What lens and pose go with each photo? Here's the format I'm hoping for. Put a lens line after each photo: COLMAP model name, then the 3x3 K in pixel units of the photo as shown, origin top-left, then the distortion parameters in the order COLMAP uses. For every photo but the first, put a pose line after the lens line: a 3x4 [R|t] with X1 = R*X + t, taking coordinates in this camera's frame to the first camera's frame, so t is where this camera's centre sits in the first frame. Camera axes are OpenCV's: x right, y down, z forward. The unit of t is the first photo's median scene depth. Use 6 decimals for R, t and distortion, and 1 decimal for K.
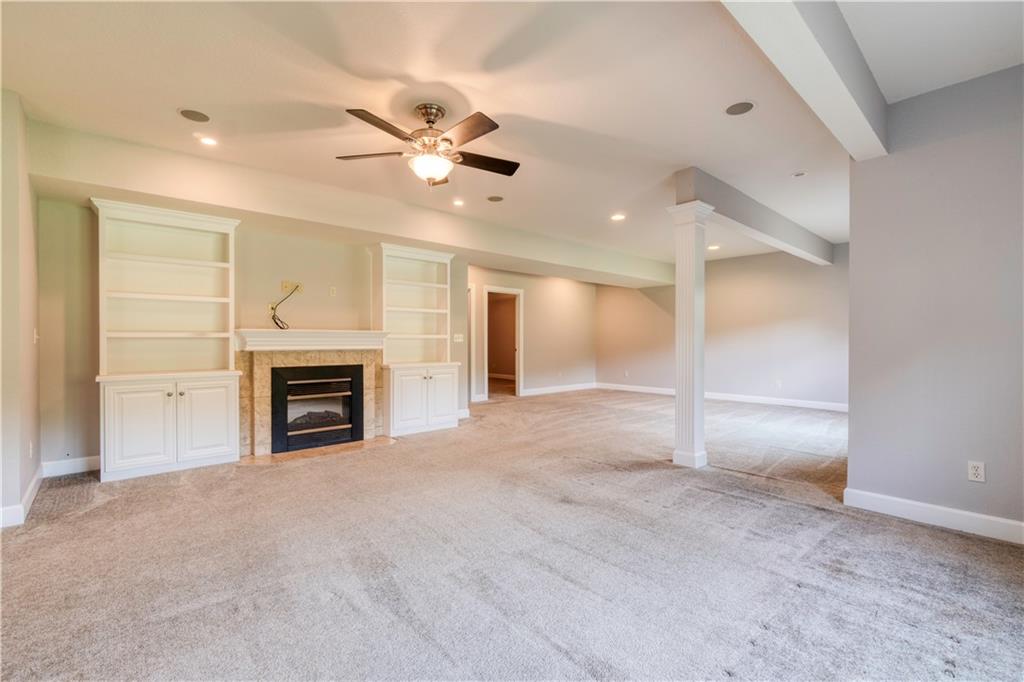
lens RADIAL K [[442.1, 0, 506.9], [0, 442.1, 341.5], [0, 0, 1]] dist [-0.005214, -0.000494]
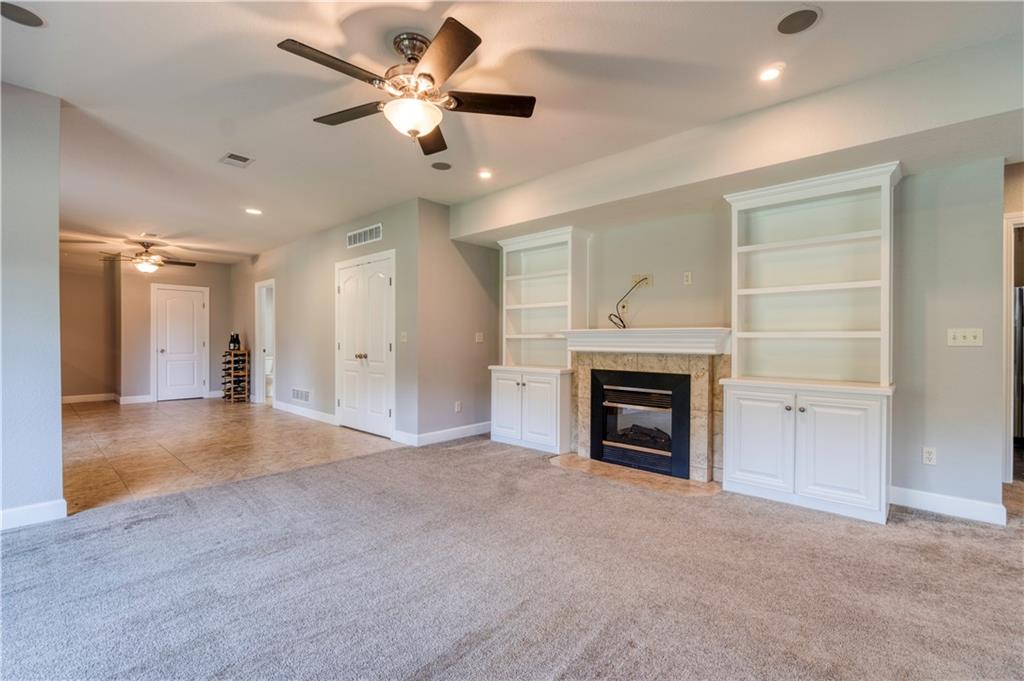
lens RADIAL K [[442.1, 0, 511.1], [0, 442.1, 340.7], [0, 0, 1]] dist [-0.005214, -0.000494]
pose [[0.116497, 0.004179, -0.993182, 0.384982], [-0.003711, 0.999986, 0.003773, -0.005634], [0.993184, 0.003246, 0.116511, 0.677109]]
